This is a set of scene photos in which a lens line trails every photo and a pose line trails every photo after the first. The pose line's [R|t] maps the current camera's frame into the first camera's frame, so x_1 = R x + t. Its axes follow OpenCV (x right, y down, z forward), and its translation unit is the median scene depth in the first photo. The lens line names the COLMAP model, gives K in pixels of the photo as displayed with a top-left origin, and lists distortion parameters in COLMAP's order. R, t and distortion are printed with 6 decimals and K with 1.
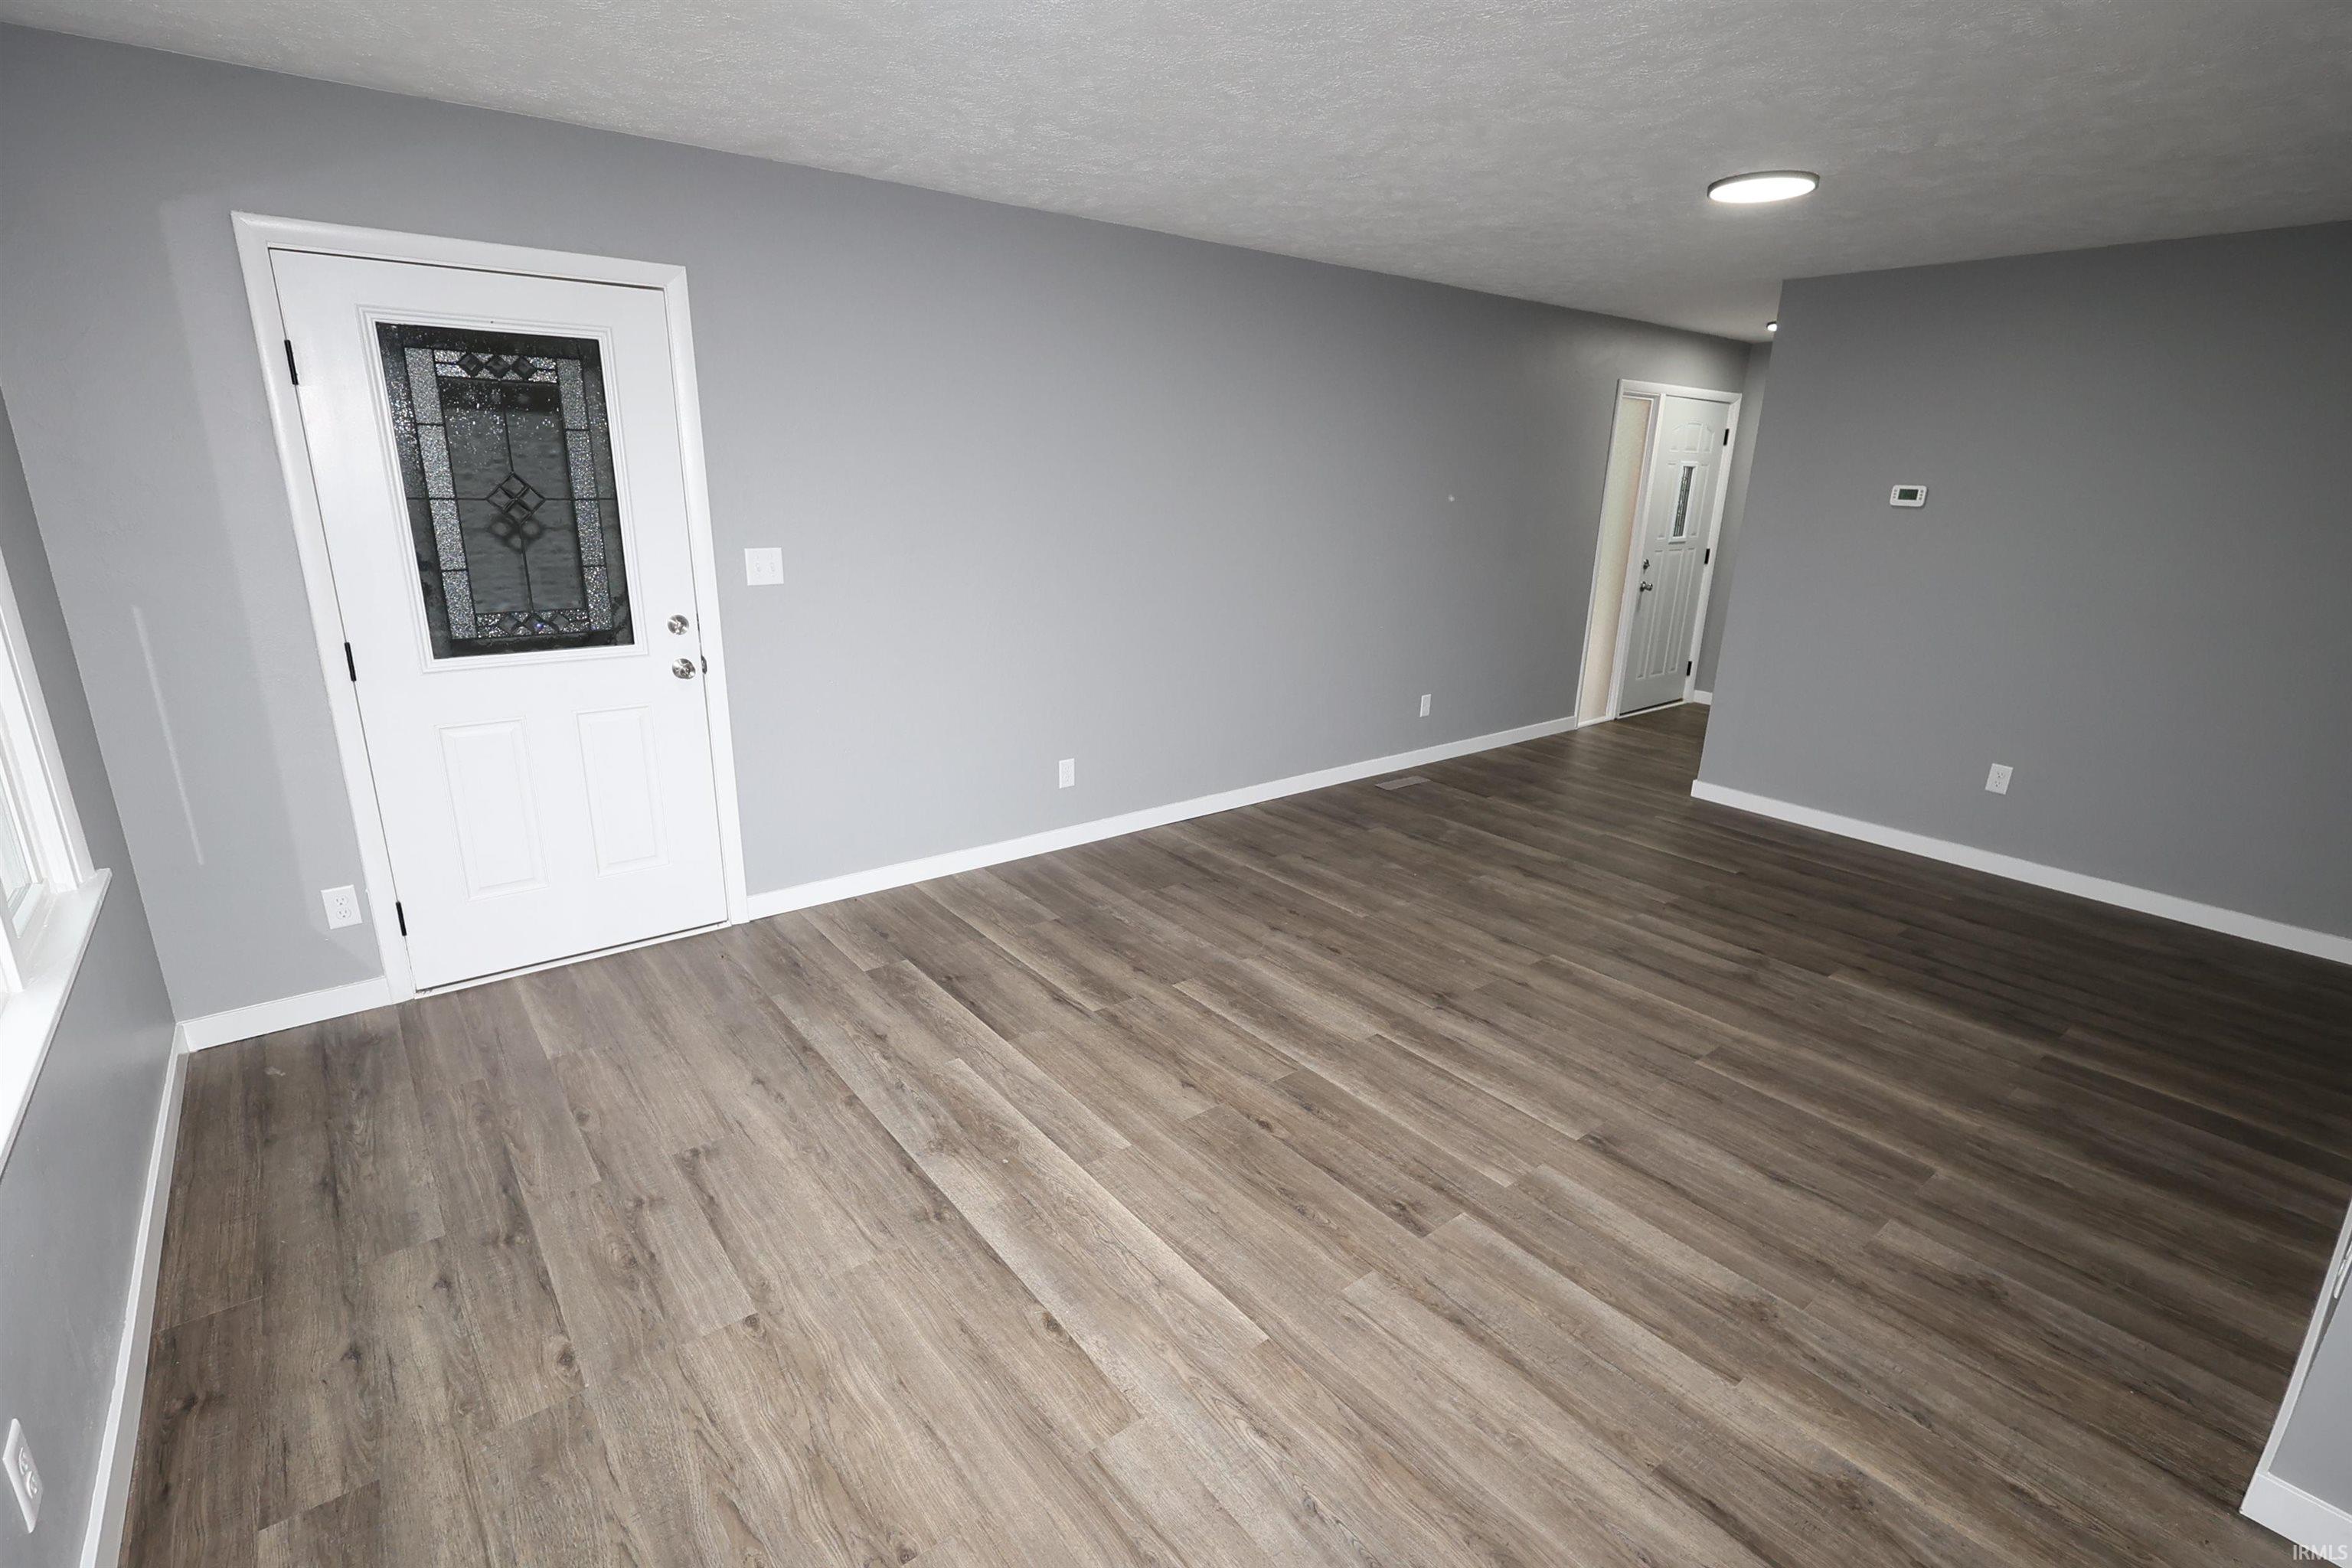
lens RADIAL K [[1083.7, 0, 1168.3], [0, 1083.7, 795.2], [0, 0, 1]] dist [-0.005055, 0.000716]
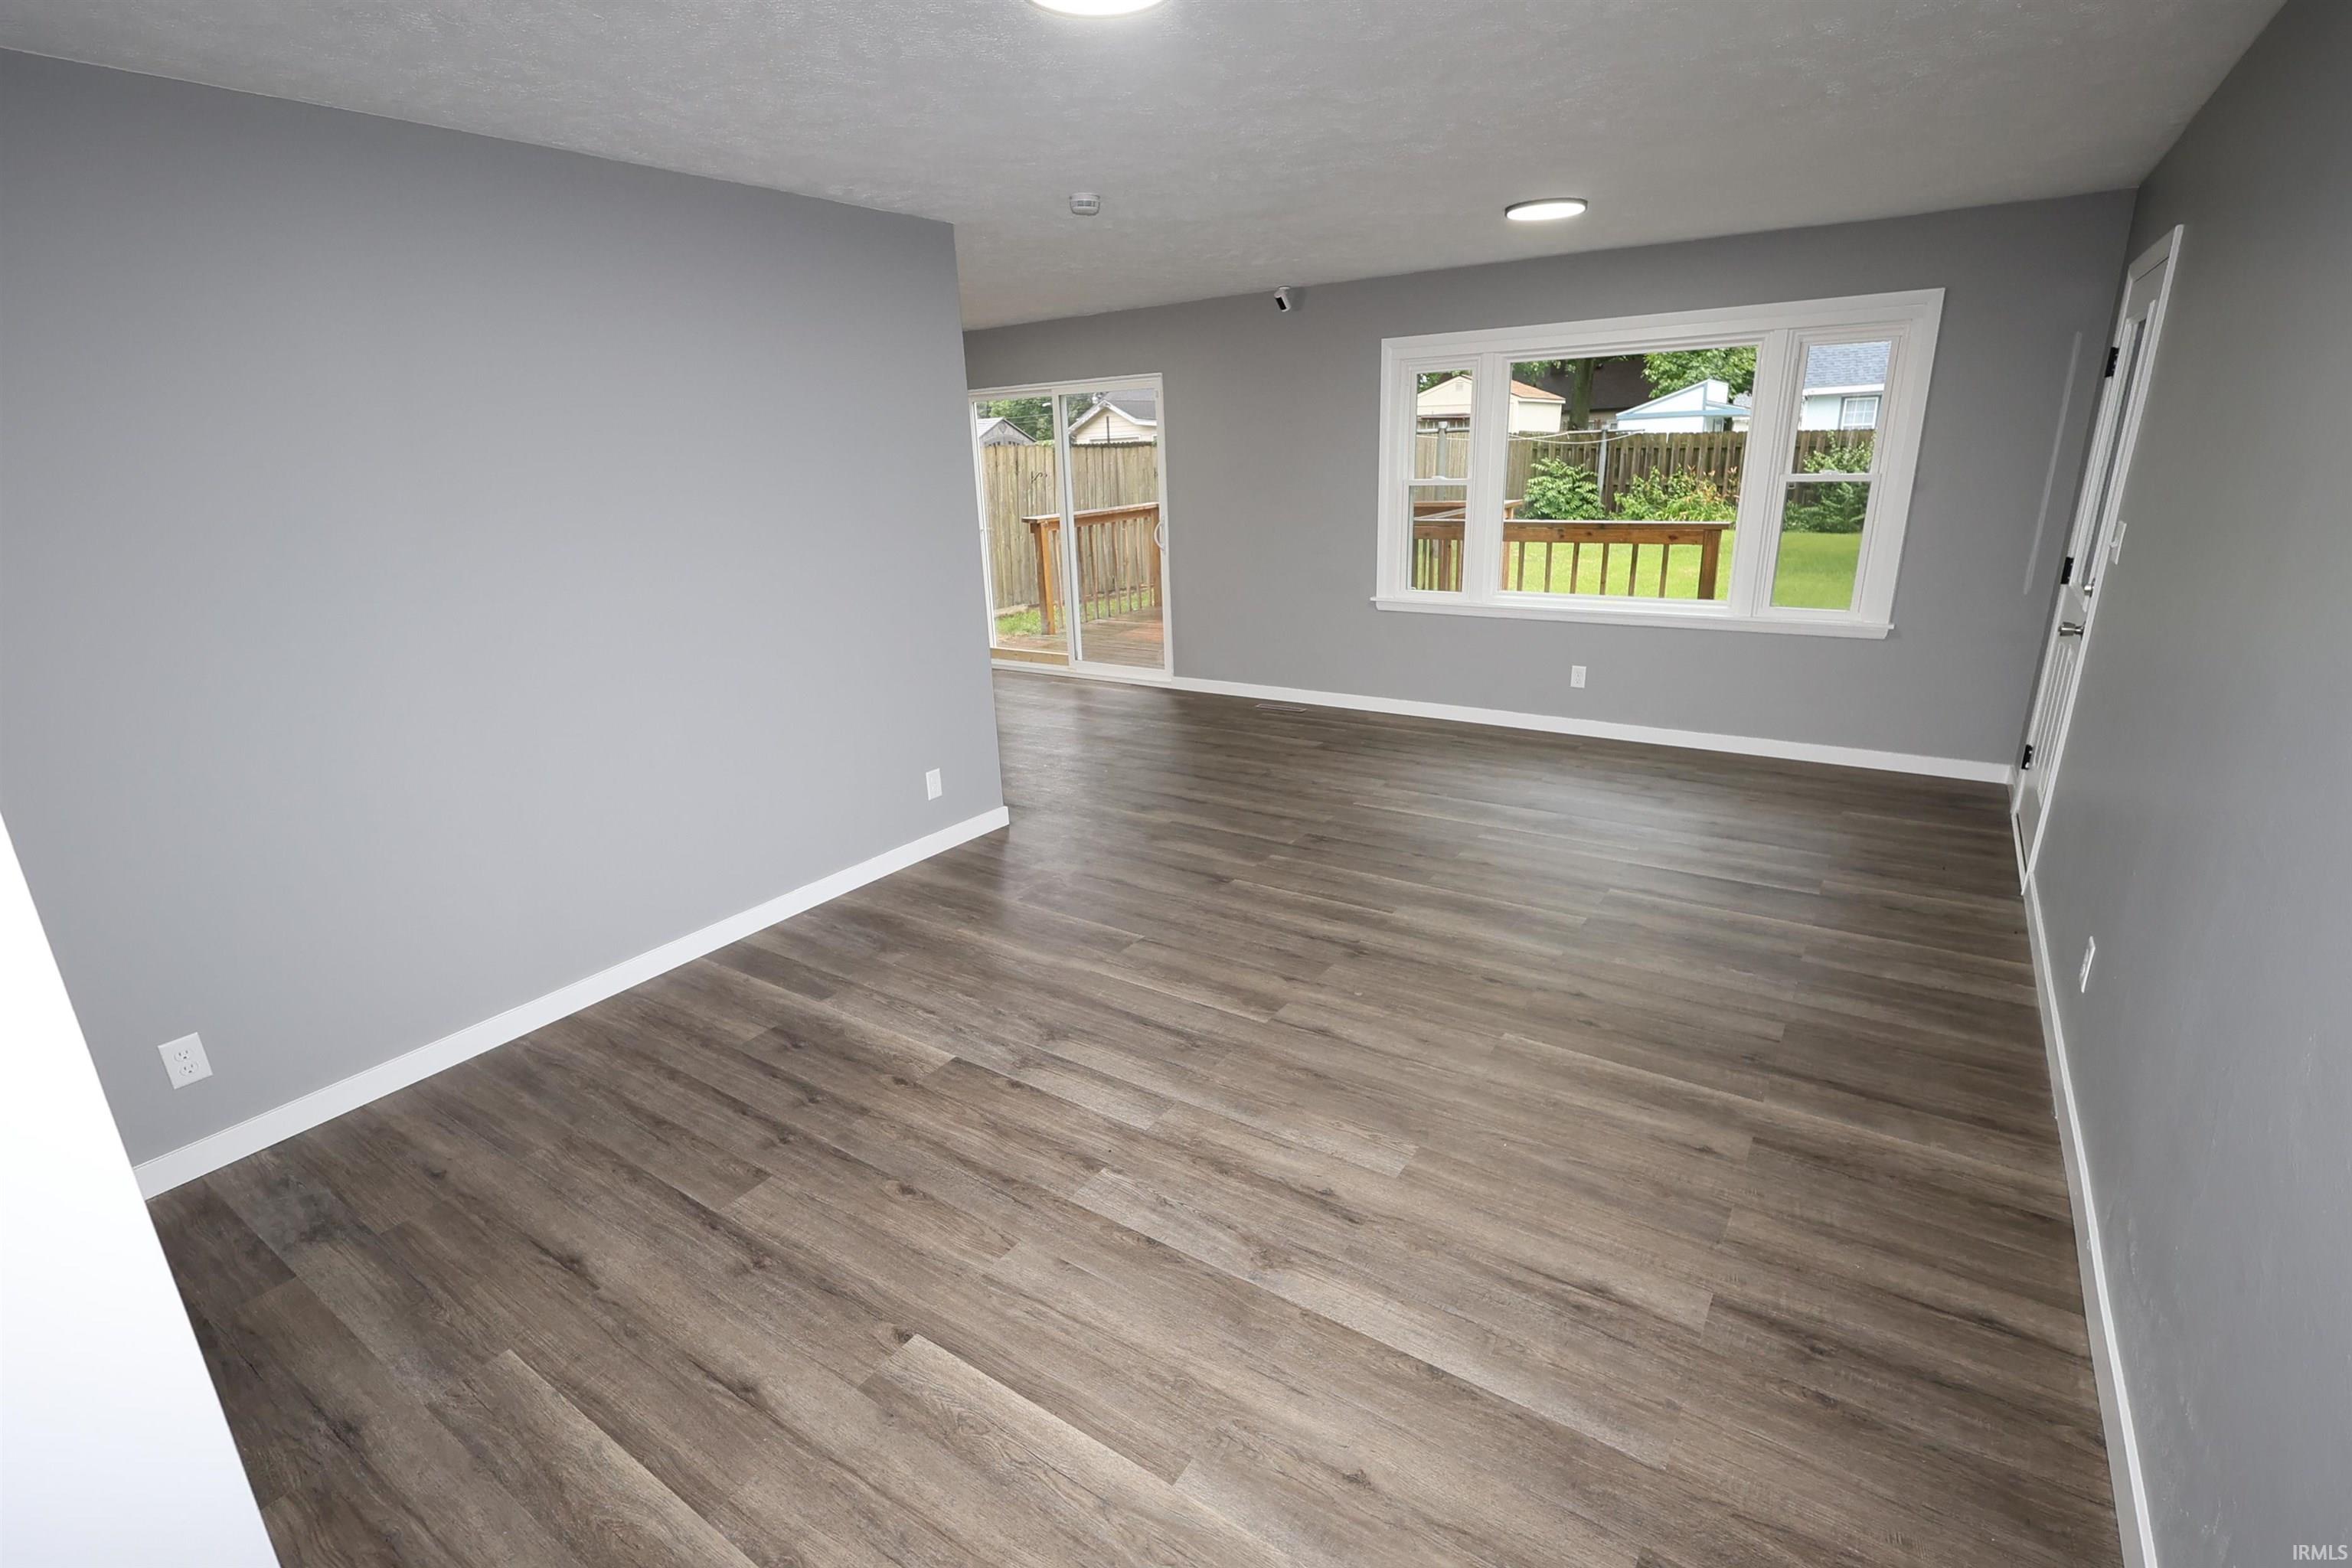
lens RADIAL K [[1083.7, 0, 1168.3], [0, 1083.7, 795.2], [0, 0, 1]] dist [-0.005055, 0.000716]
pose [[-0.957000, 0.098181, -0.272968, 0.670531], [-0.072357, 0.830450, 0.552374, -0.482653], [0.280919, 0.548373, -0.787637, 1.620517]]
